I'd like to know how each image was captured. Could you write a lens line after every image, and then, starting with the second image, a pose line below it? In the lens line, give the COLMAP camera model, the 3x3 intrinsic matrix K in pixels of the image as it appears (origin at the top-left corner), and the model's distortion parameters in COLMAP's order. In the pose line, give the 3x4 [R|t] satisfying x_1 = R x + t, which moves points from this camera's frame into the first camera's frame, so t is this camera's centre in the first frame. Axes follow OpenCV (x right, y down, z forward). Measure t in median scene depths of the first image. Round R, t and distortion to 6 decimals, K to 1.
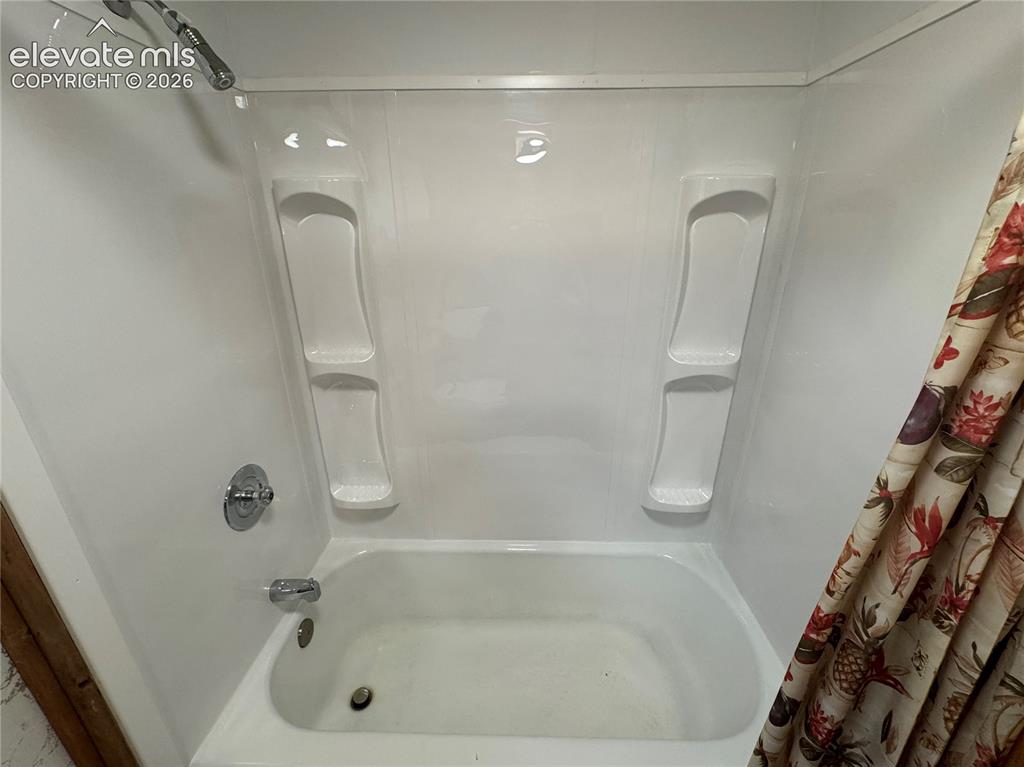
lens RADIAL K [[409.3, 0, 513.0], [0, 409.3, 380.4], [0, 0, 1]] dist [-0.003329, 0.000395]
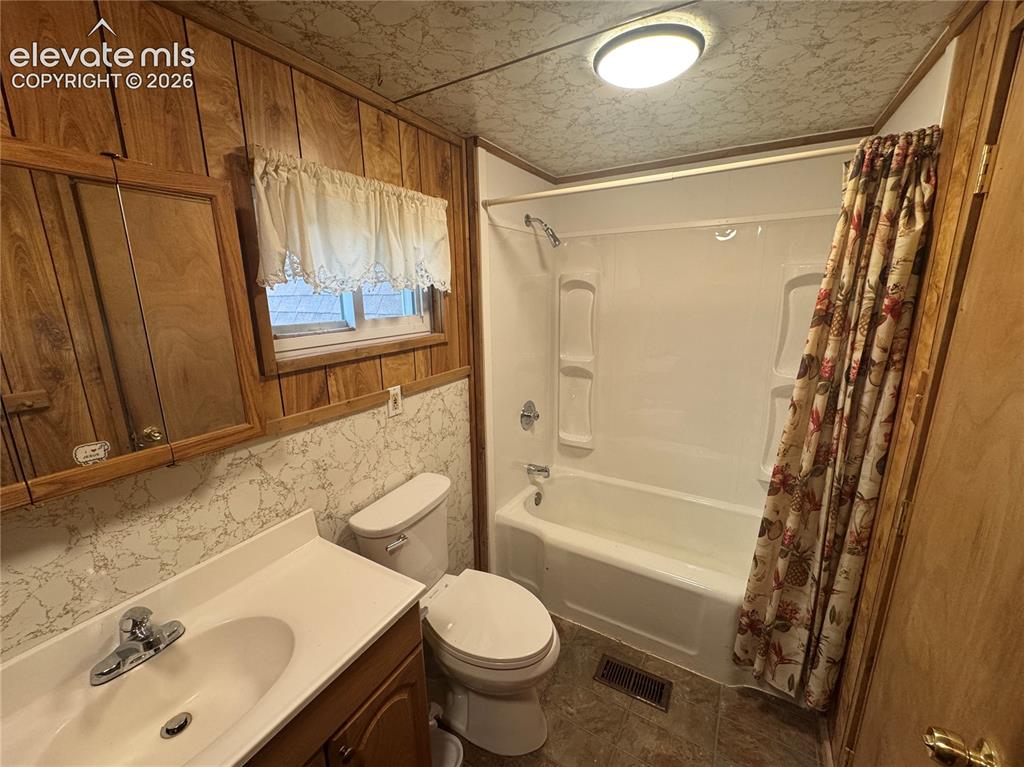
lens RADIAL K [[409.3, 0, 514.9], [0, 409.3, 385.6], [0, 0, 1]] dist [-0.003329, 0.000395]
pose [[0.873139, 0.097202, -0.477683, 0.304669], [-0.157466, 0.983625, -0.087671, 0.326958], [0.461339, 0.151768, 0.874147, -0.939796]]
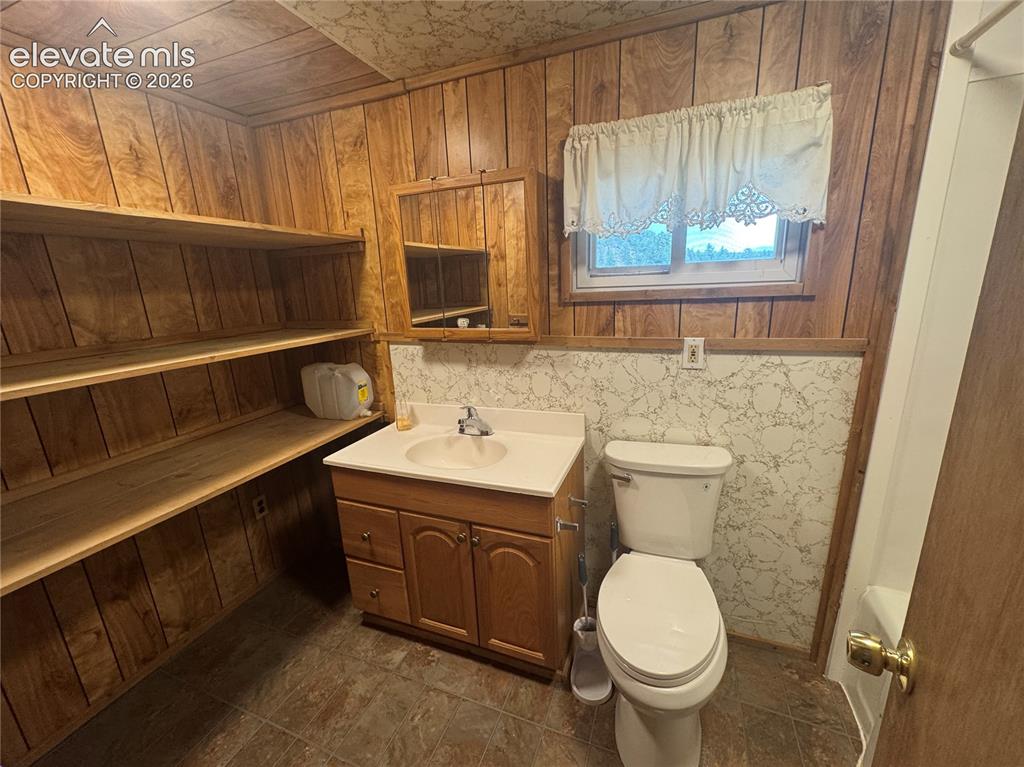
lens RADIAL K [[409.3, 0, 511.8], [0, 409.3, 384.1], [0, 0, 1]] dist [-0.003329, 0.000395]
pose [[-0.354025, 0.239648, -0.904010, 0.674352], [-0.291658, 0.890117, 0.350183, 0.125621], [0.888595, 0.387635, -0.245228, -0.065505]]
